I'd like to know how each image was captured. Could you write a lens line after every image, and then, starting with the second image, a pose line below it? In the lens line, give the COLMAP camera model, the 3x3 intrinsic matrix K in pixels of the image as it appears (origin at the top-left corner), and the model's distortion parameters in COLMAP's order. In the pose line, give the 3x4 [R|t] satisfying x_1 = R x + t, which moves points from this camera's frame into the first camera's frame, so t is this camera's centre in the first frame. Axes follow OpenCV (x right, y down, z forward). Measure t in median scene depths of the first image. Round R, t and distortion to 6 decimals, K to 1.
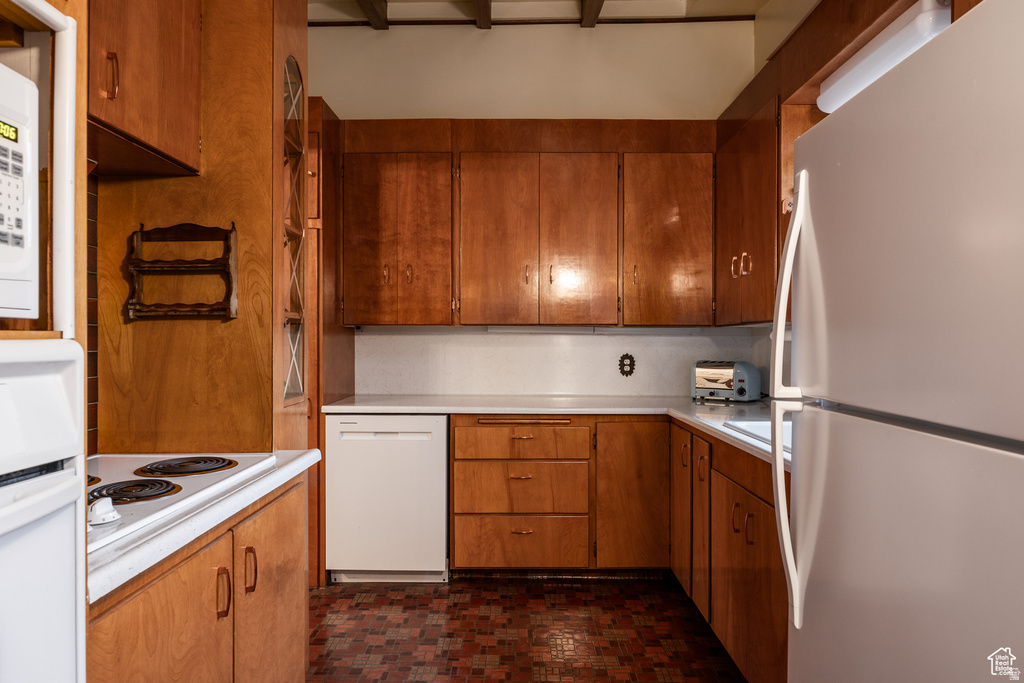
lens RADIAL K [[645.7, 0, 512.0], [0, 645.7, 341.5], [0, 0, 1]] dist [-0.000179, -0.000585]
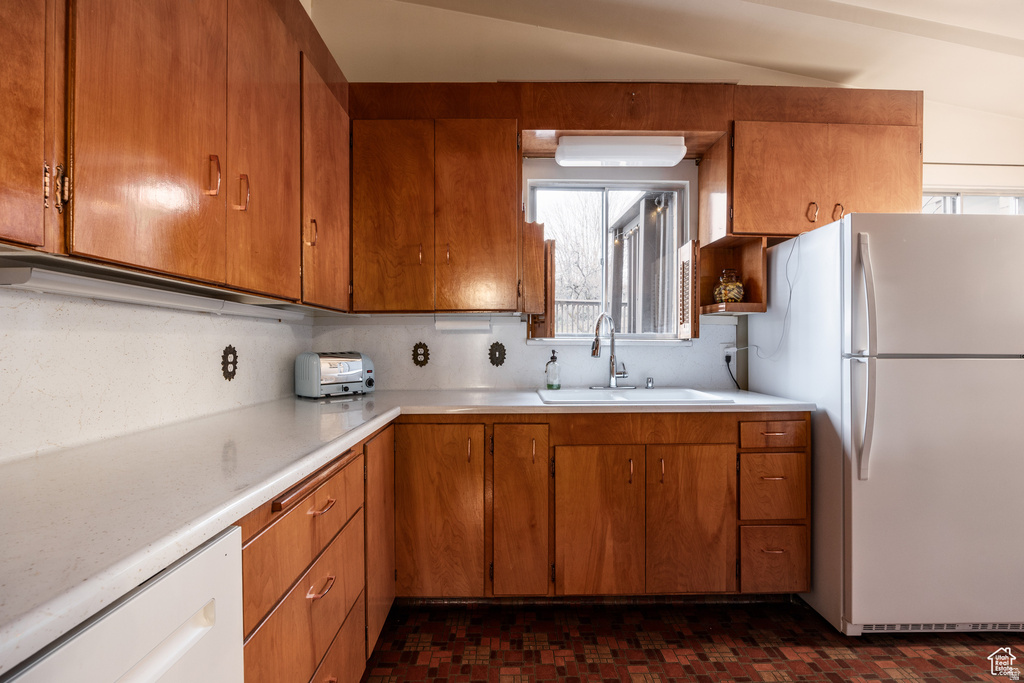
lens RADIAL K [[445.5, 0, 512.0], [0, 445.5, 341.5], [0, 0, 1]] dist [-0.000575, -0.000037]
pose [[-0.026332, 0.004047, 0.999645, -0.506748], [0.009723, 0.999946, -0.003792, 0.034442], [-0.999606, 0.009619, -0.026370, 1.294859]]
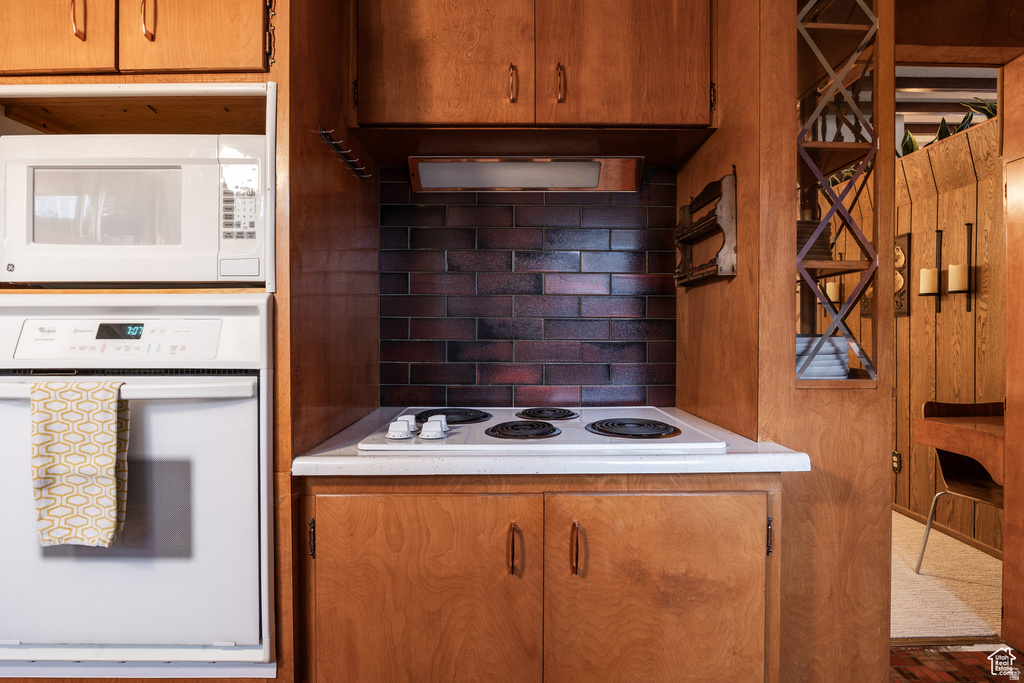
lens RADIAL K [[482.6, 0, 512.0], [0, 482.6, 341.5], [0, 0, 1]] dist [-0.025191, -0.000040]
pose [[0.022642, 0.006419, -0.999723, 0.202889], [0.000378, 0.999979, 0.006430, 0.046234], [0.999744, -0.000524, 0.022640, 0.688608]]
